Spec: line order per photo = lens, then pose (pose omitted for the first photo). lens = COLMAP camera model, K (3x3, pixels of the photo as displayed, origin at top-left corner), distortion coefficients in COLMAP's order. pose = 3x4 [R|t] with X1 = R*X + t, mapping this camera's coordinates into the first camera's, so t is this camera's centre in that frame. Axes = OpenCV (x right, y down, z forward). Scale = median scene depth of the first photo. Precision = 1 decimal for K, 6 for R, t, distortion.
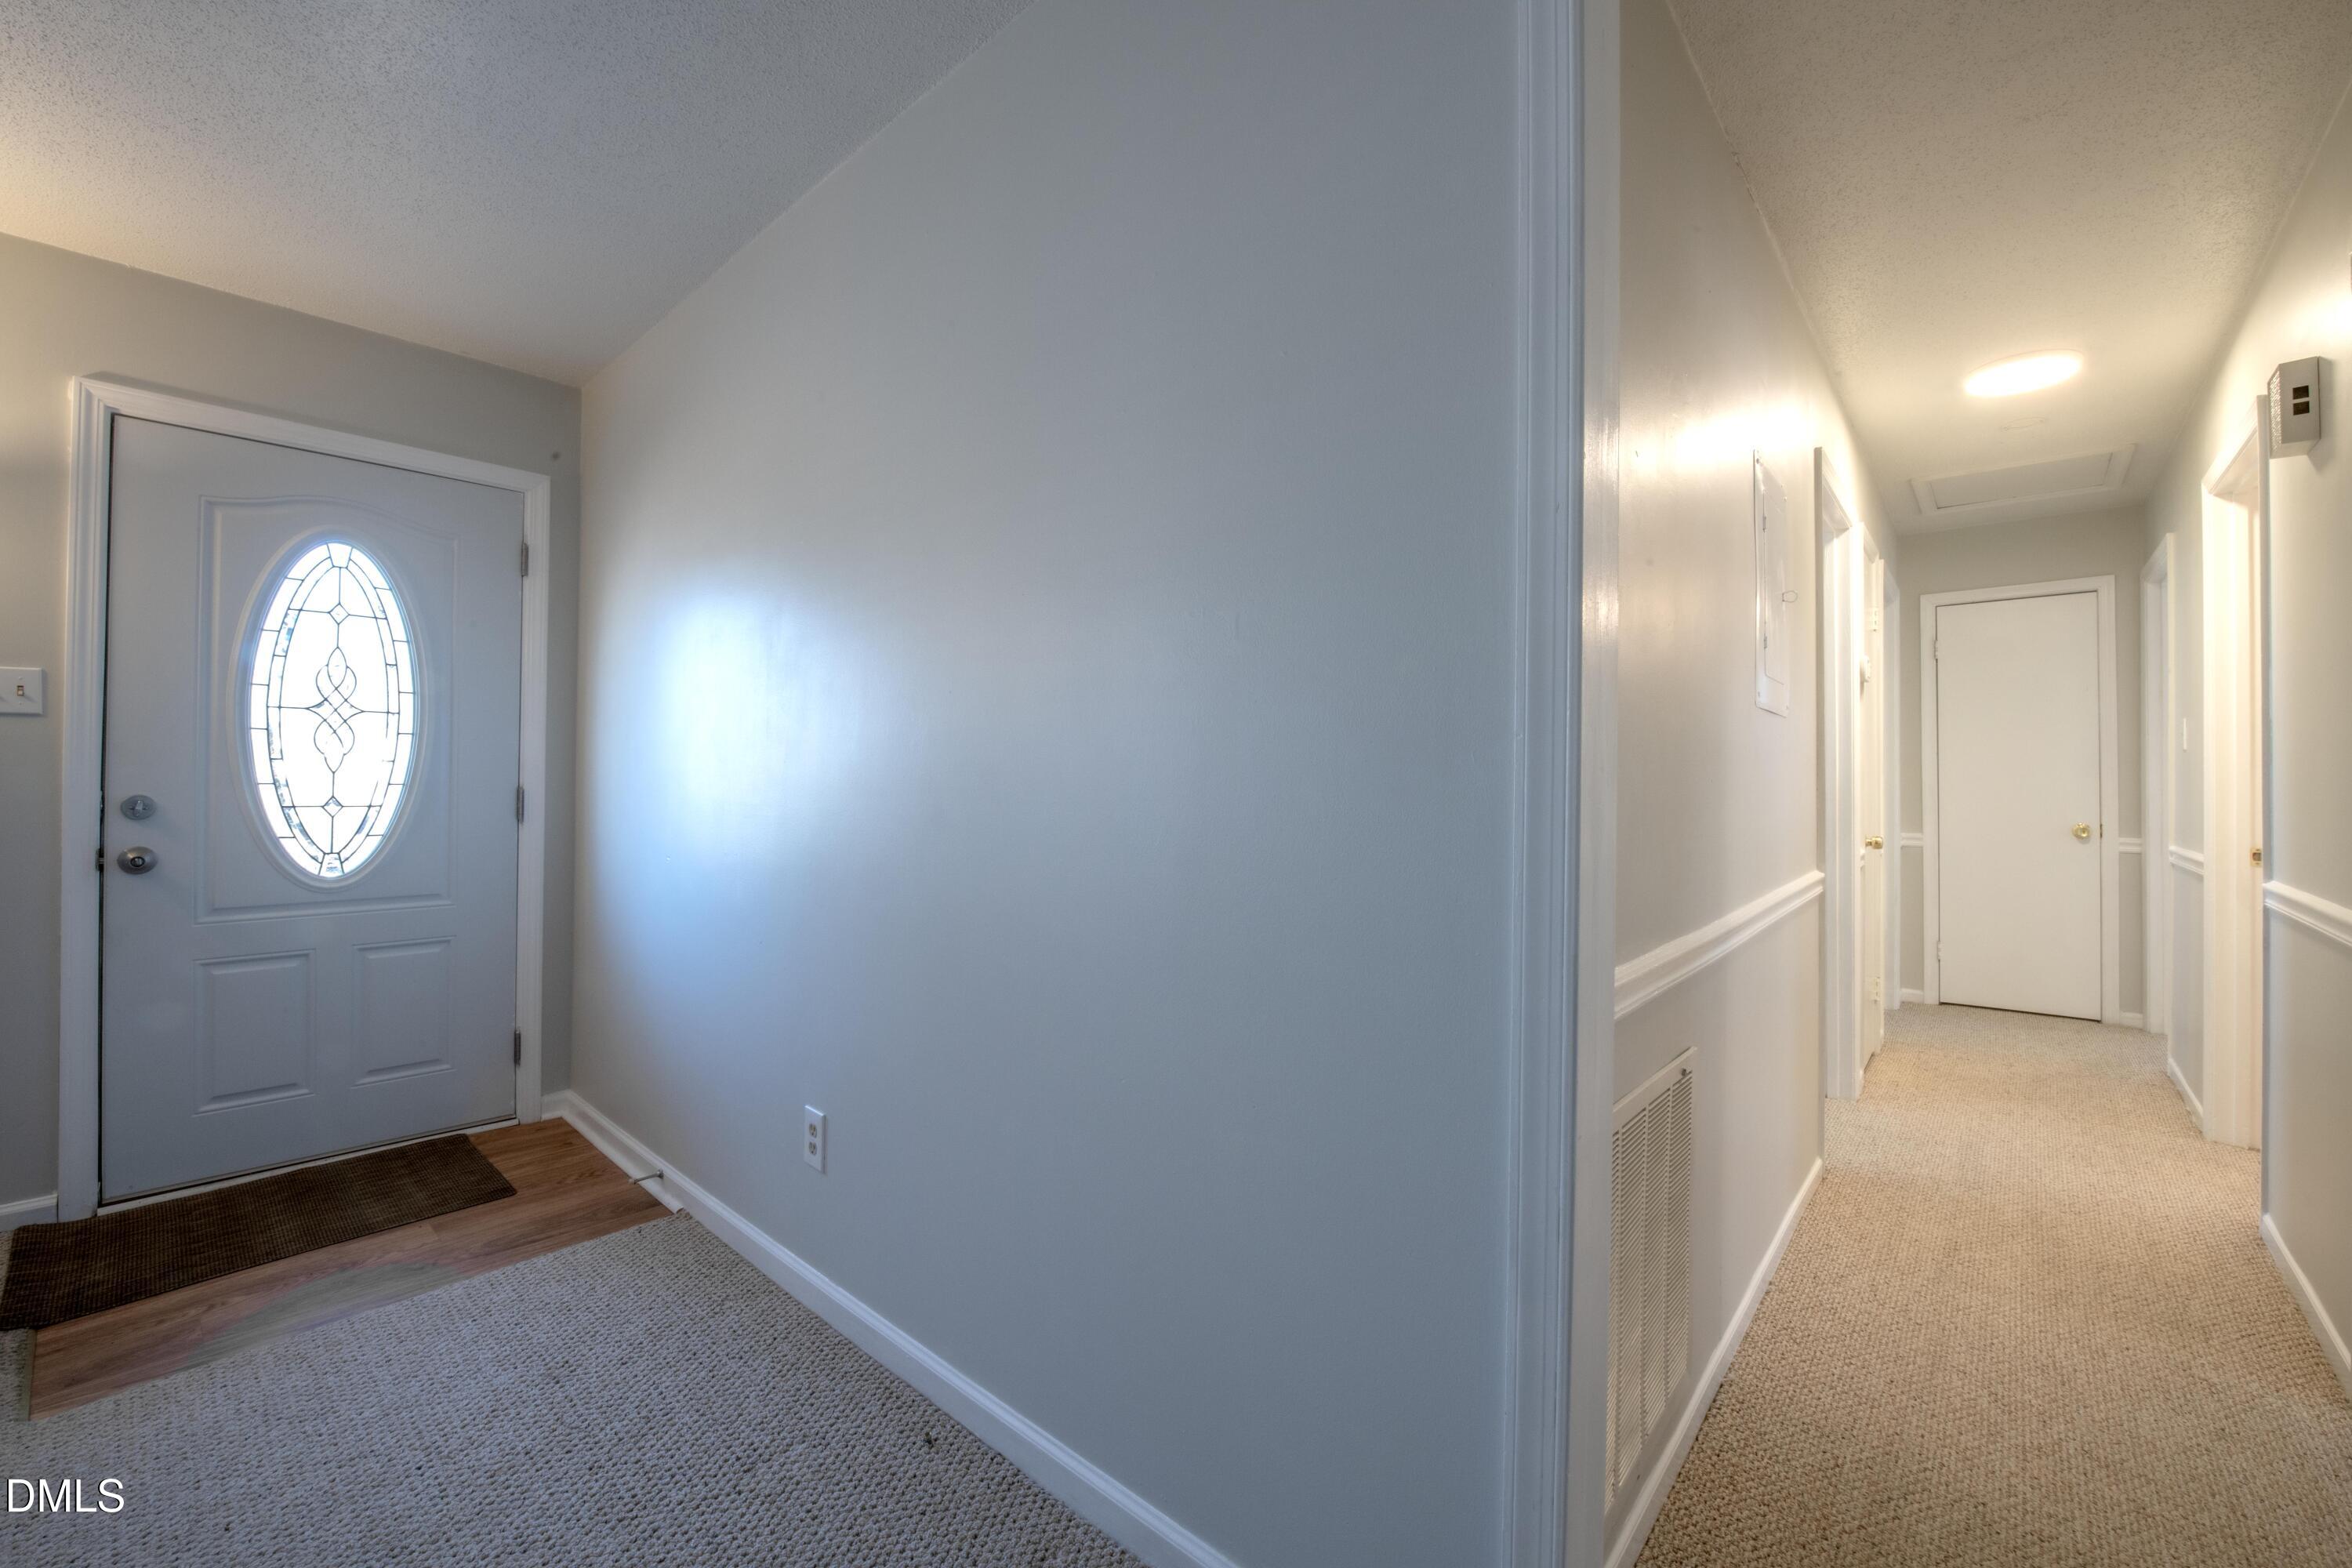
lens RADIAL K [[930.7, 0, 1180.4], [0, 930.7, 785.7], [0, 0, 1]] dist [-0.016975, -0.000878]
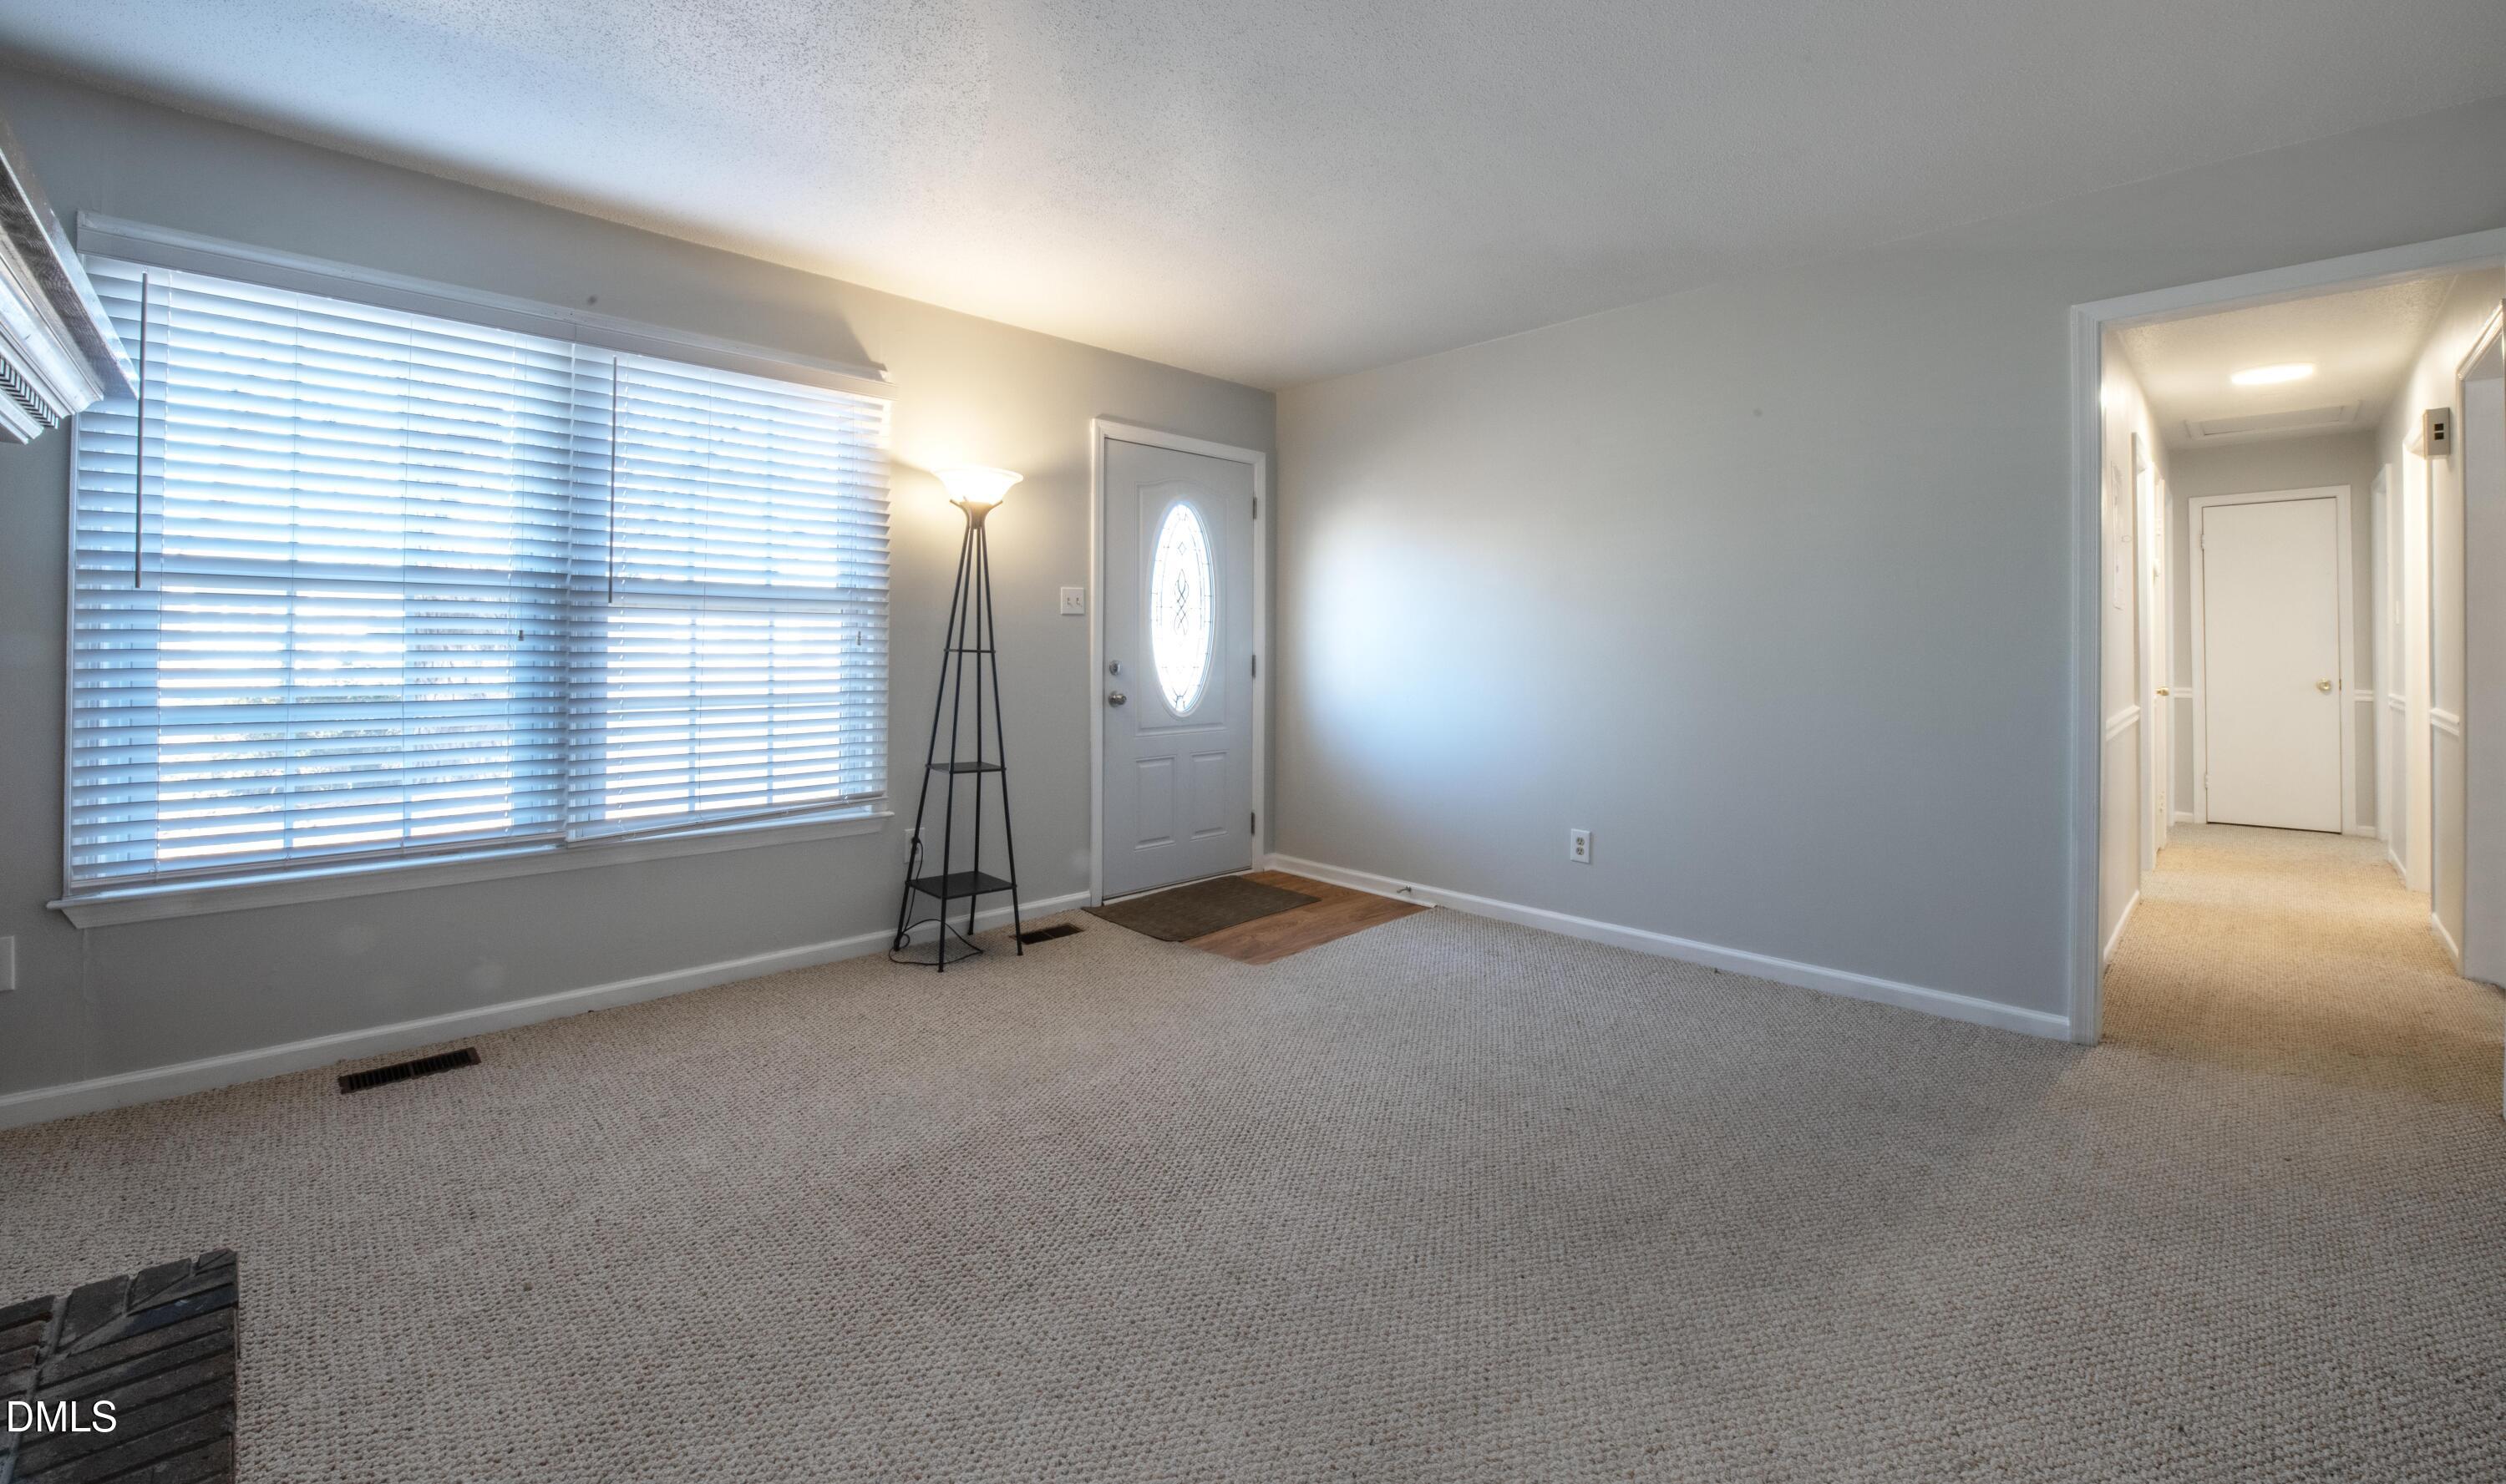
lens RADIAL K [[992.3, 0, 1255.1], [0, 992.3, 652.2], [0, 0, 1]] dist [-0.019101, -0.000652]
pose [[0.997550, -0.004221, -0.069833, -0.621892], [0.004155, 0.999991, -0.001085, -0.001773], [0.069837, 0.000792, 0.997558, -0.687866]]
